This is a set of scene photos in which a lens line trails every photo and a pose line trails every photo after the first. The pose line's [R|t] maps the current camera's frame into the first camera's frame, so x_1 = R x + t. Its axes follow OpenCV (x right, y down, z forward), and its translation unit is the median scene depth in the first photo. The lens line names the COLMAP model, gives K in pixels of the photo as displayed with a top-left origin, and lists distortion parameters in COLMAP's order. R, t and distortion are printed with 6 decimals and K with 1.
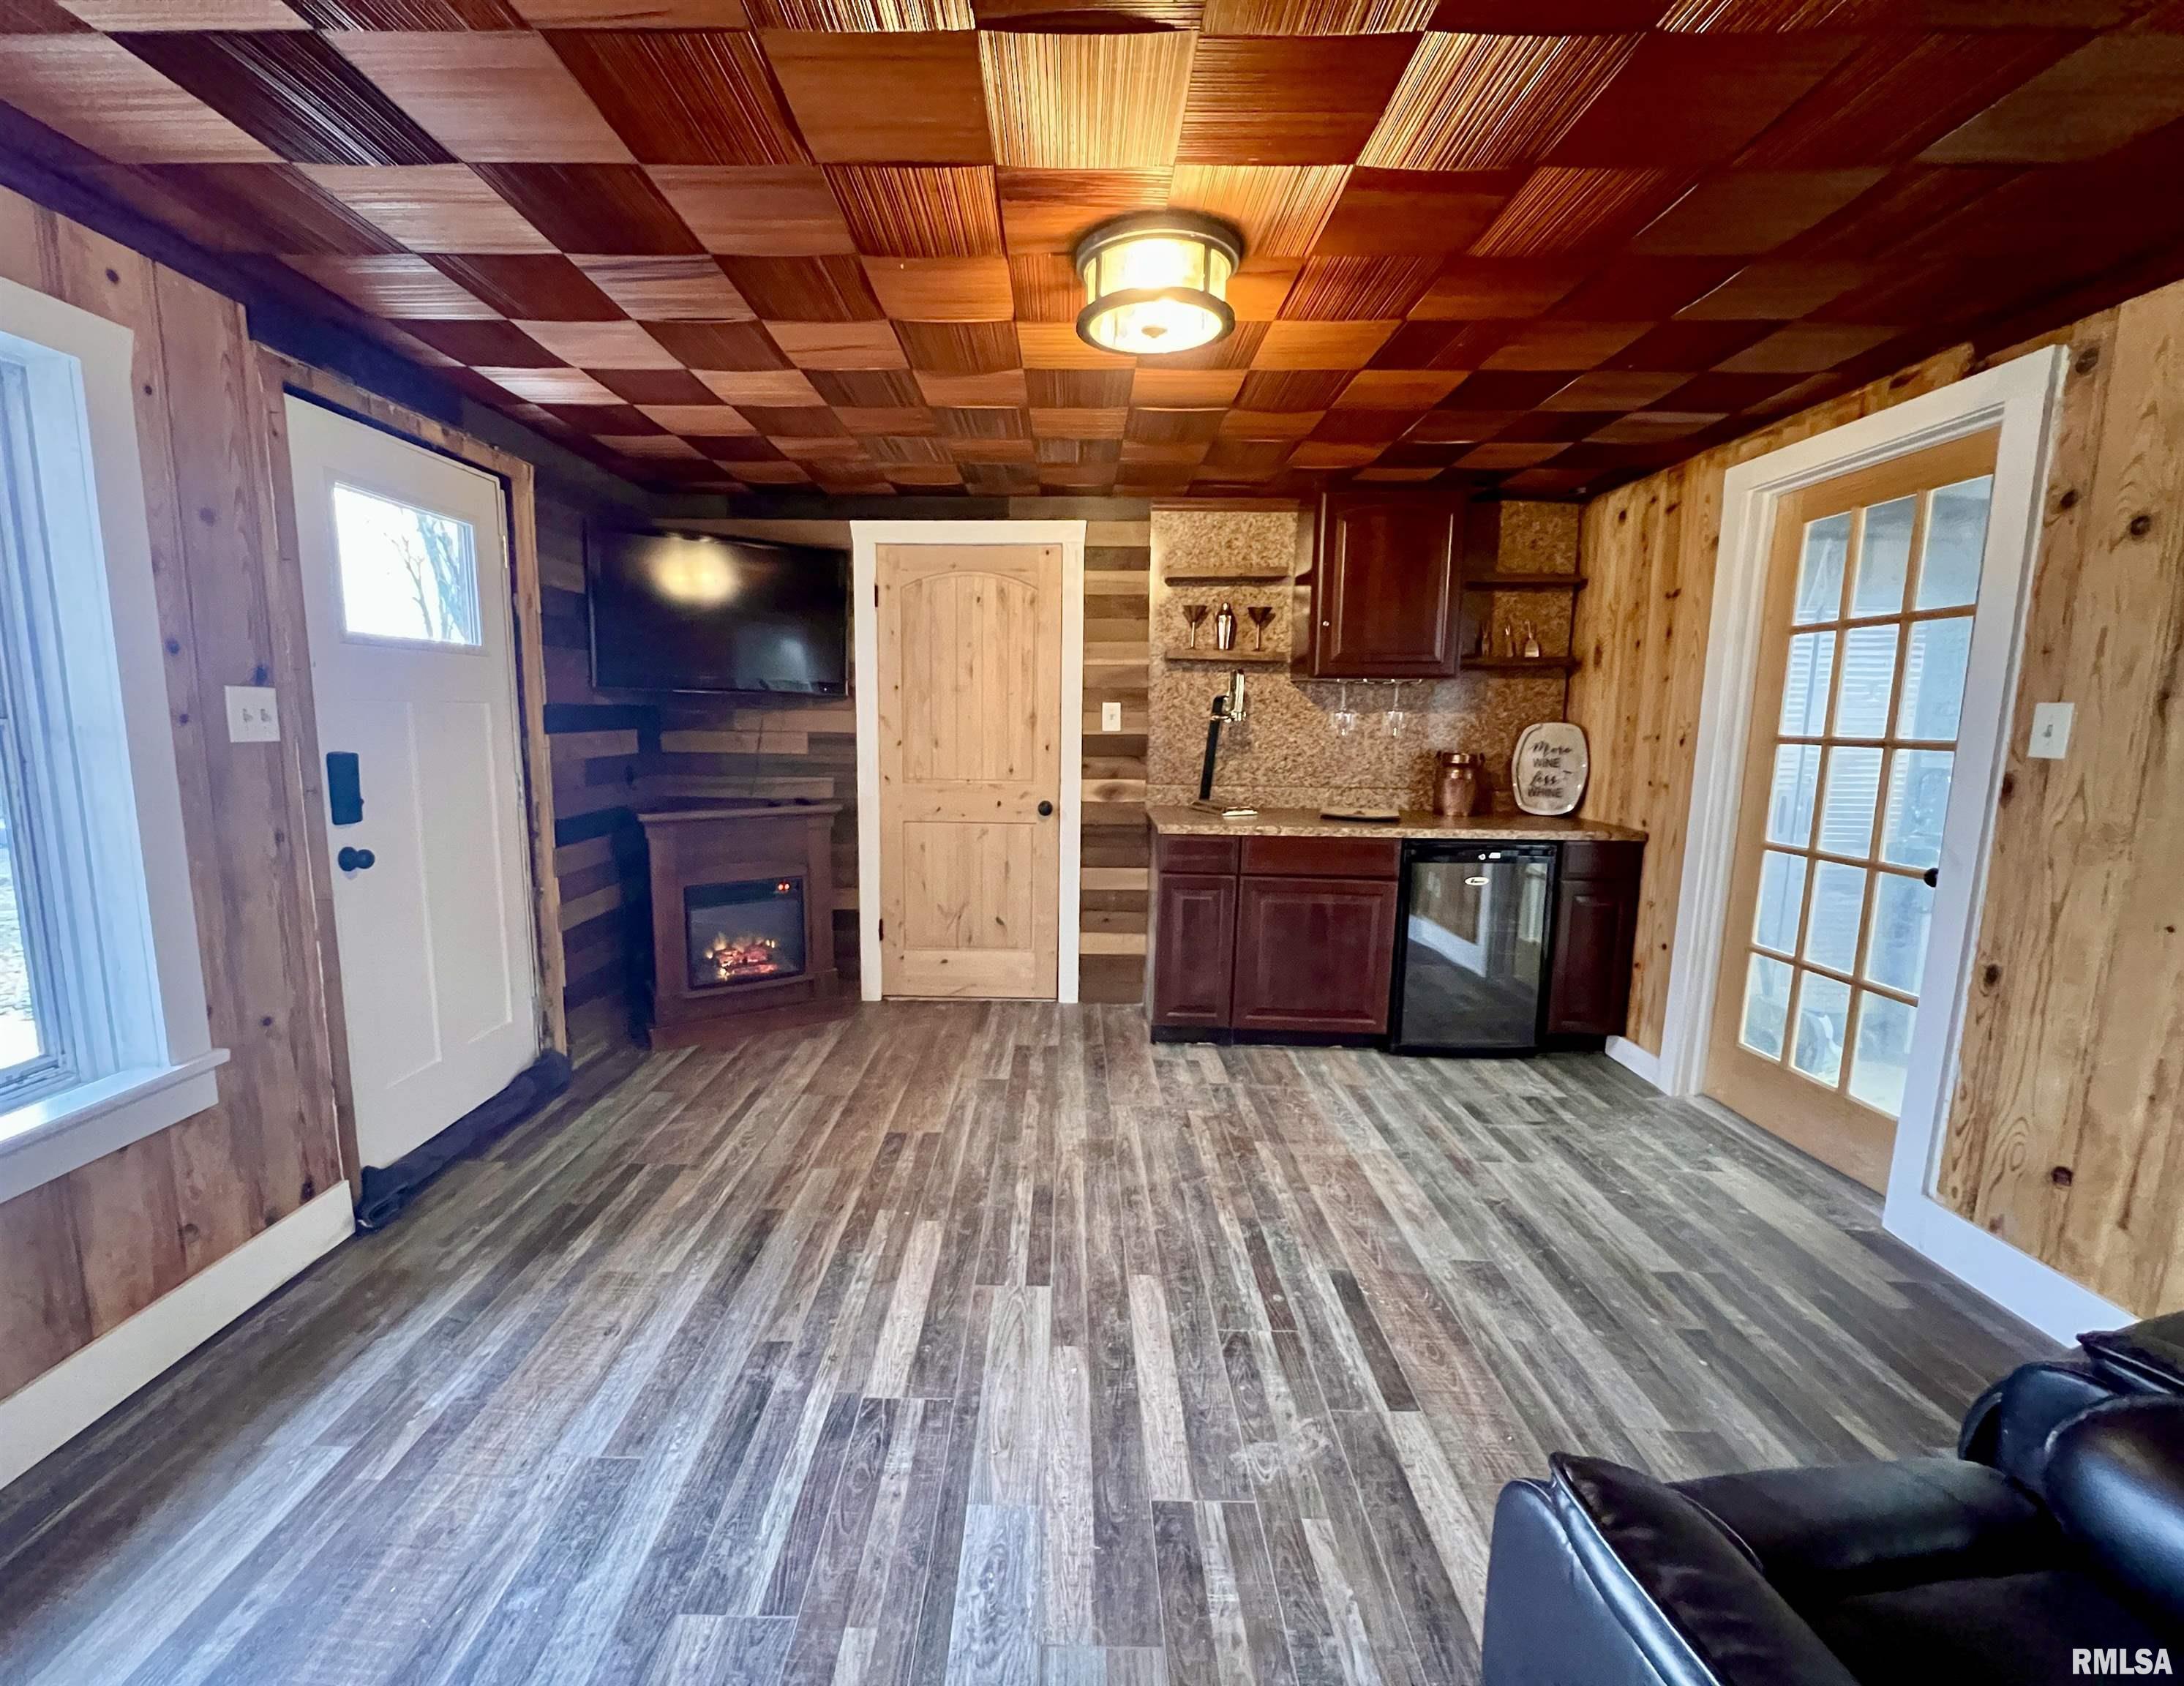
lens RADIAL K [[911.8, 0, 1049.7], [0, 911.8, 847.1], [0, 0, 1]] dist [-0.002231, -0.000444]
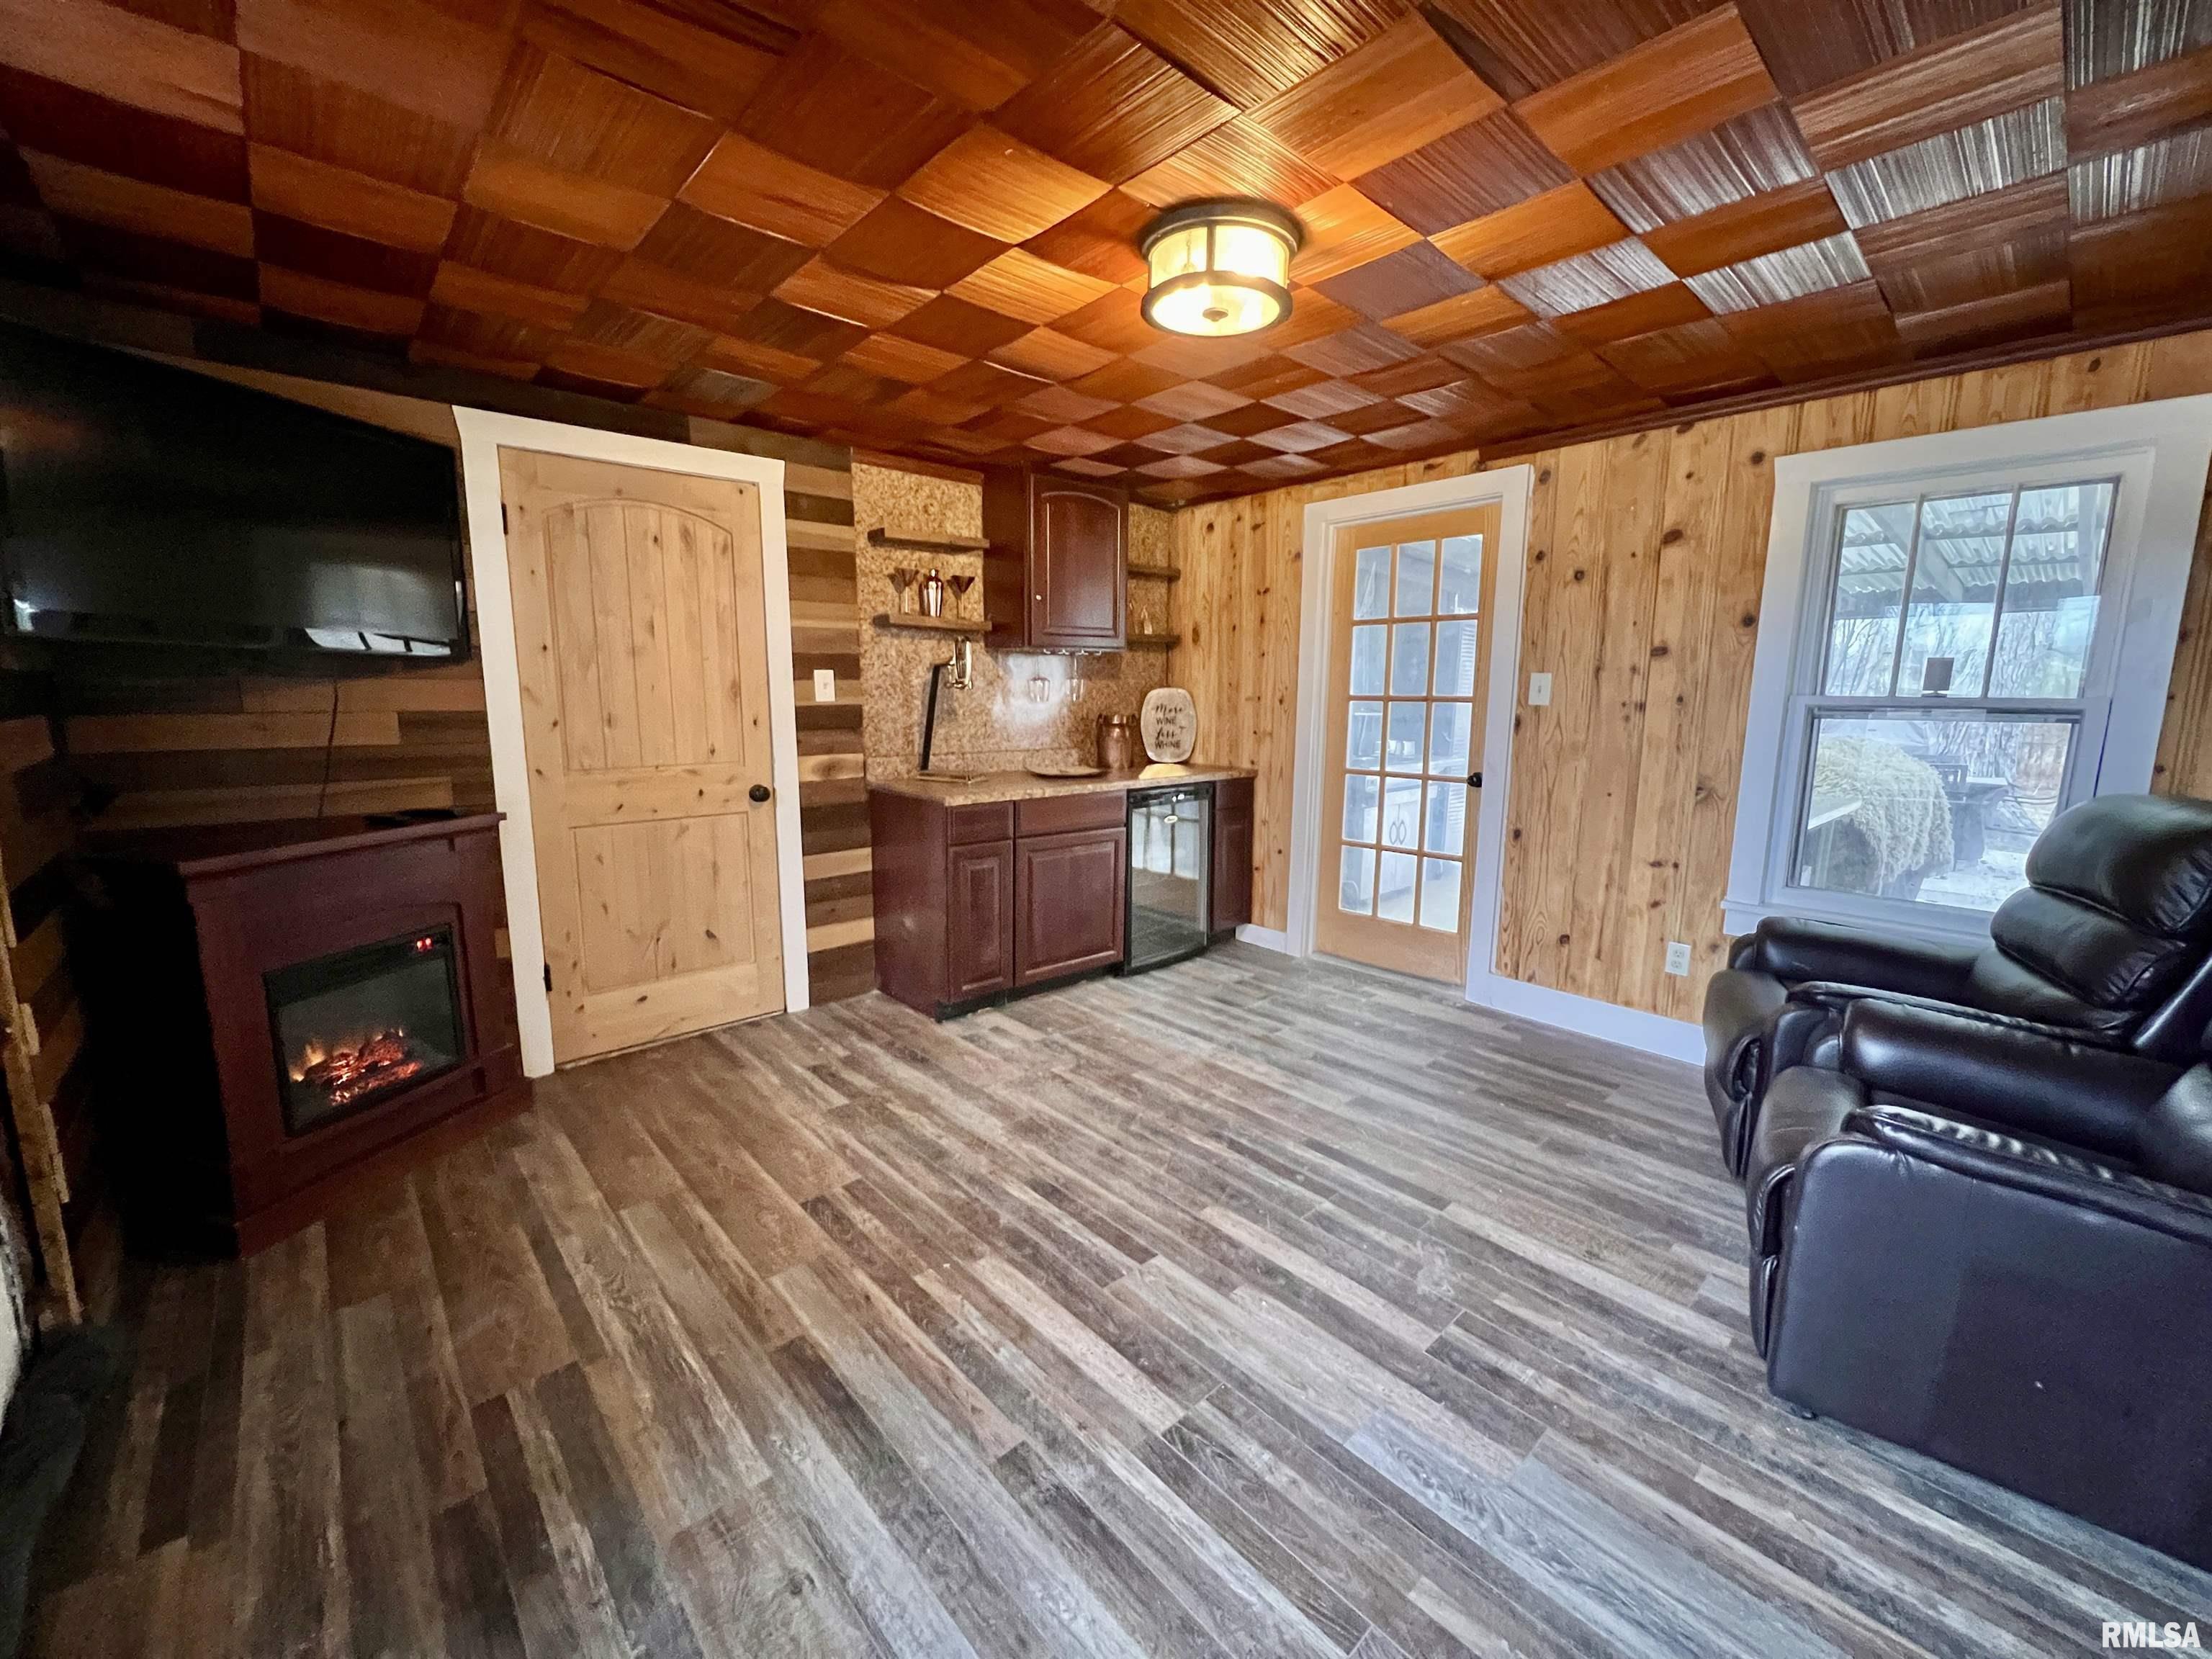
lens RADIAL K [[893.4, 0, 1107.1], [0, 893.4, 833.4], [0, 0, 1]] dist [-0.000892, -0.000084]
pose [[0.720141, -0.119775, 0.683411, -0.460786], [0.104133, 0.992488, 0.064215, -0.033290], [-0.685969, 0.024922, 0.727204, 0.218997]]
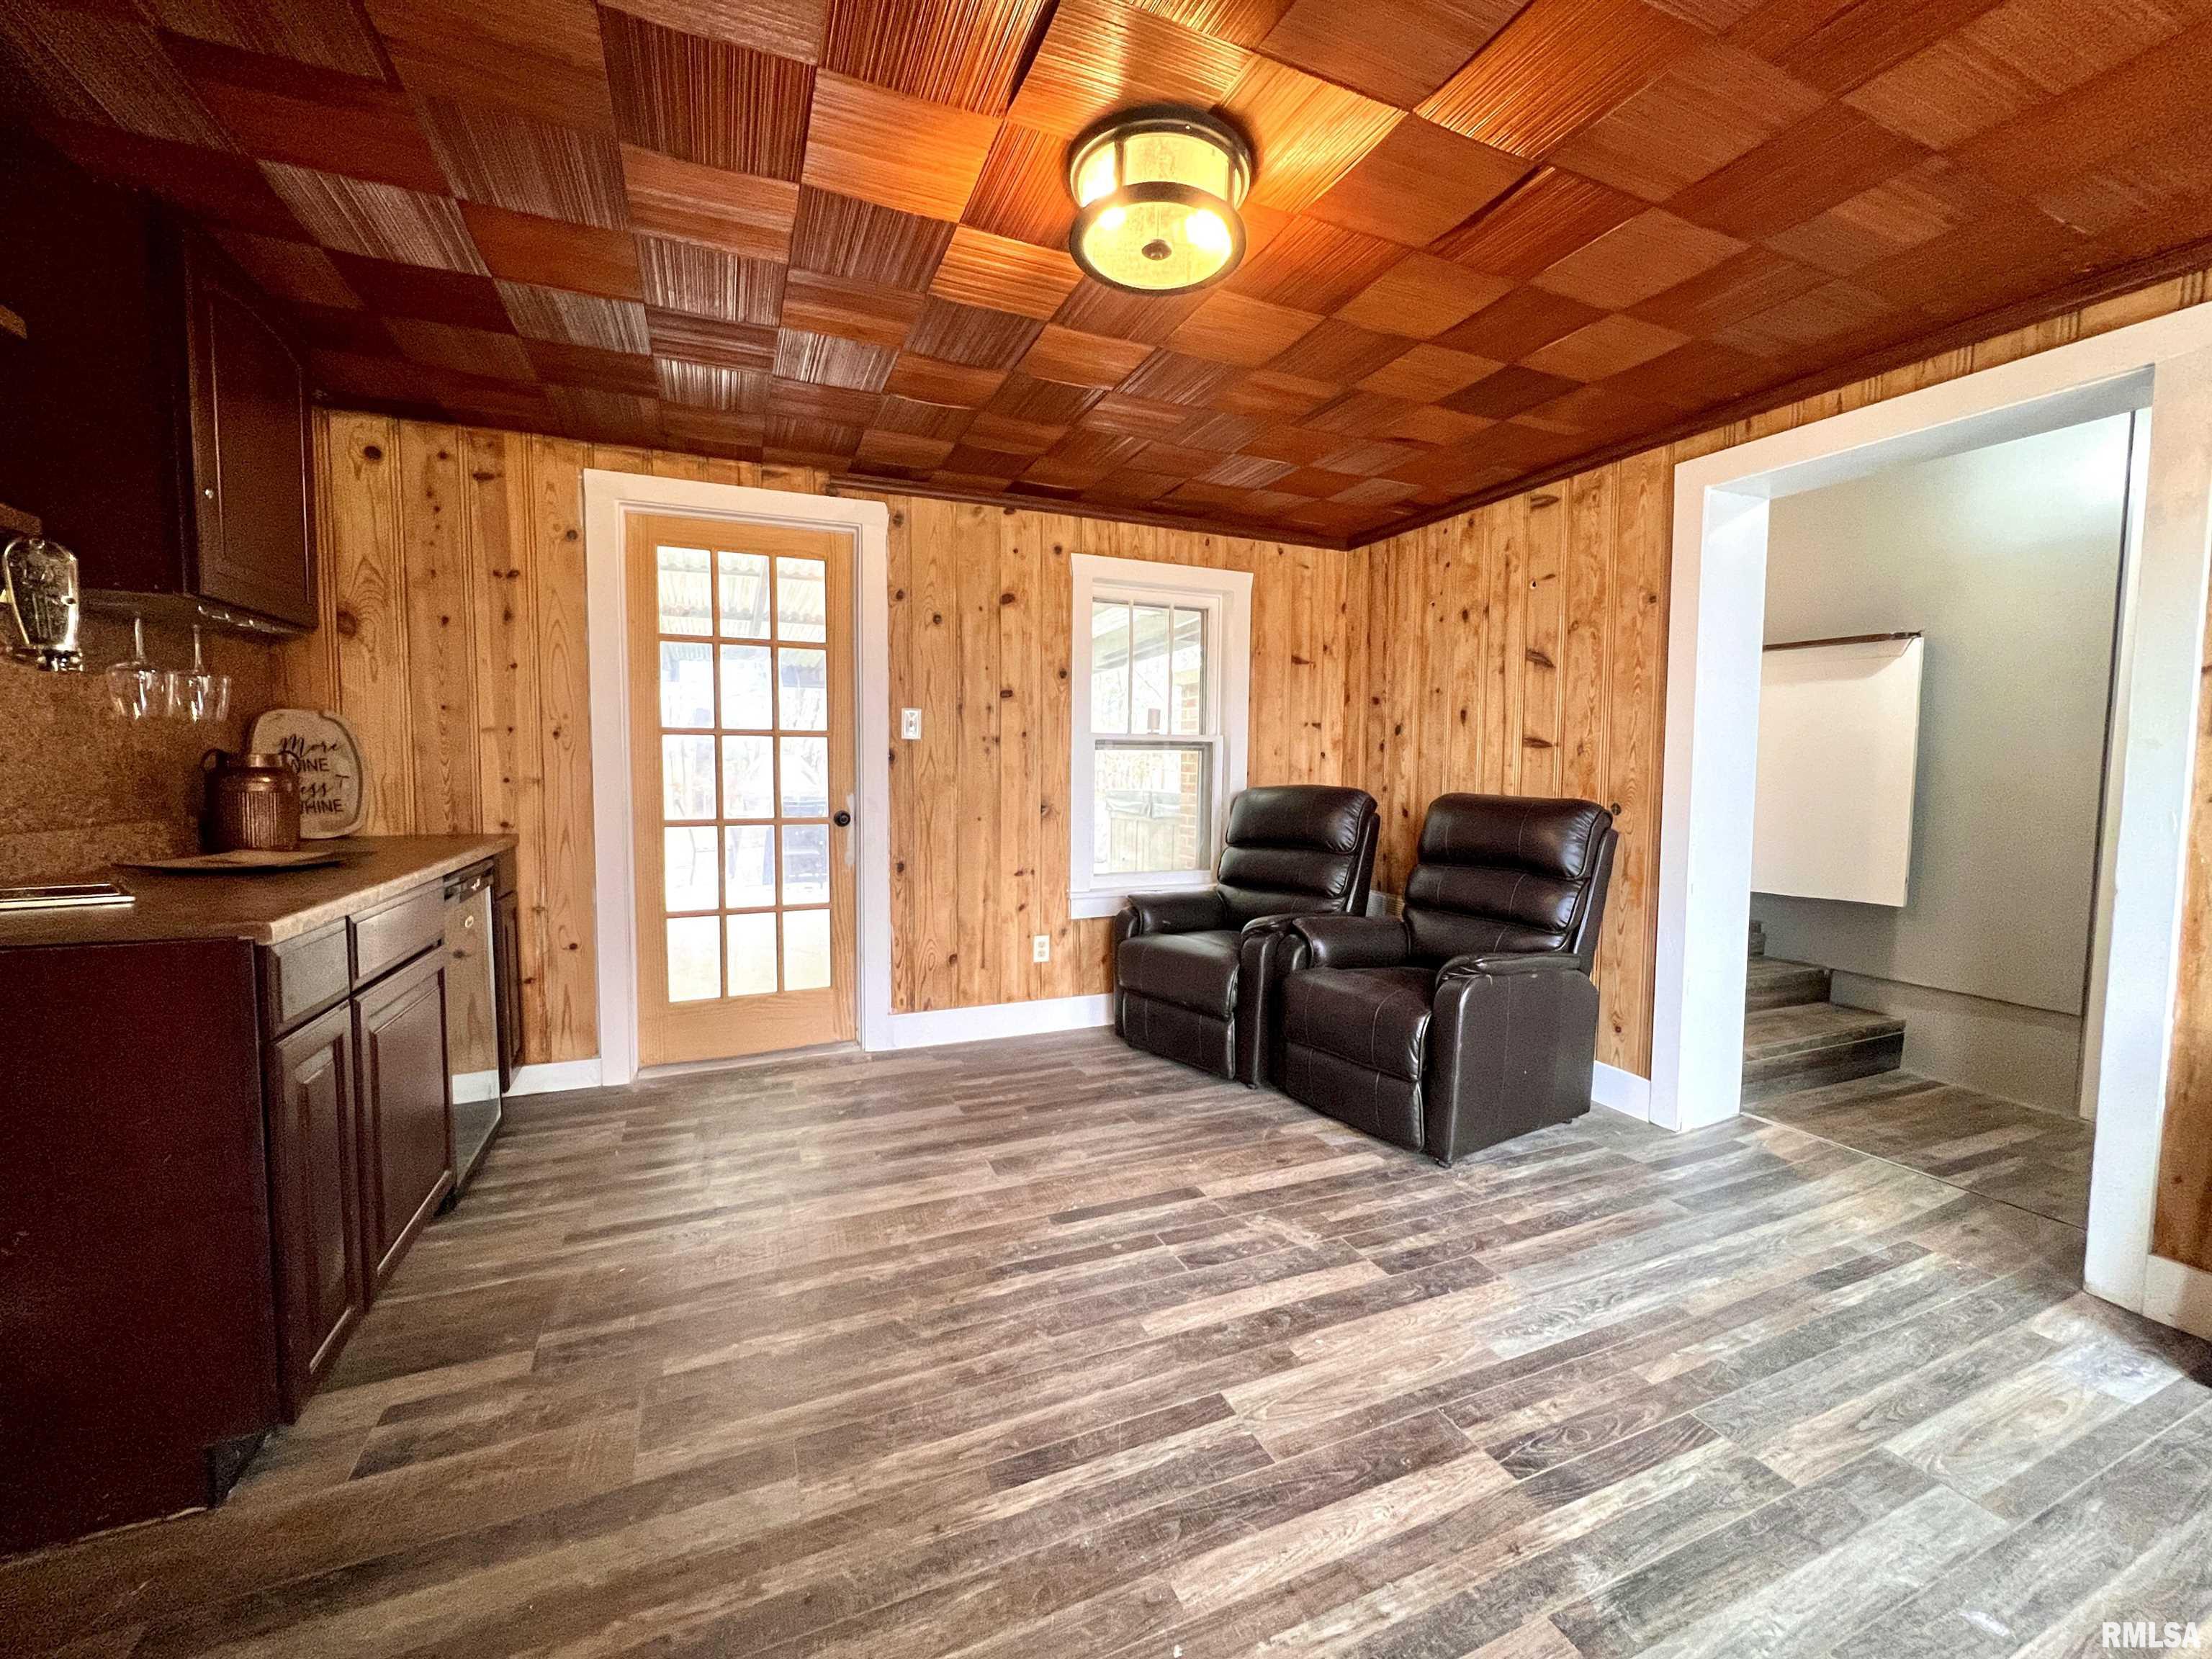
lens RADIAL K [[883.1, 0, 1106.0], [0, 883.1, 829.5], [0, 0, 1]] dist [-0.001716, 0.000245]
pose [[-0.424692, -0.081854, 0.901630, -0.427648], [0.121193, 0.981801, 0.146217, -0.086802], [-0.897189, 0.171369, -0.407043, 0.924265]]
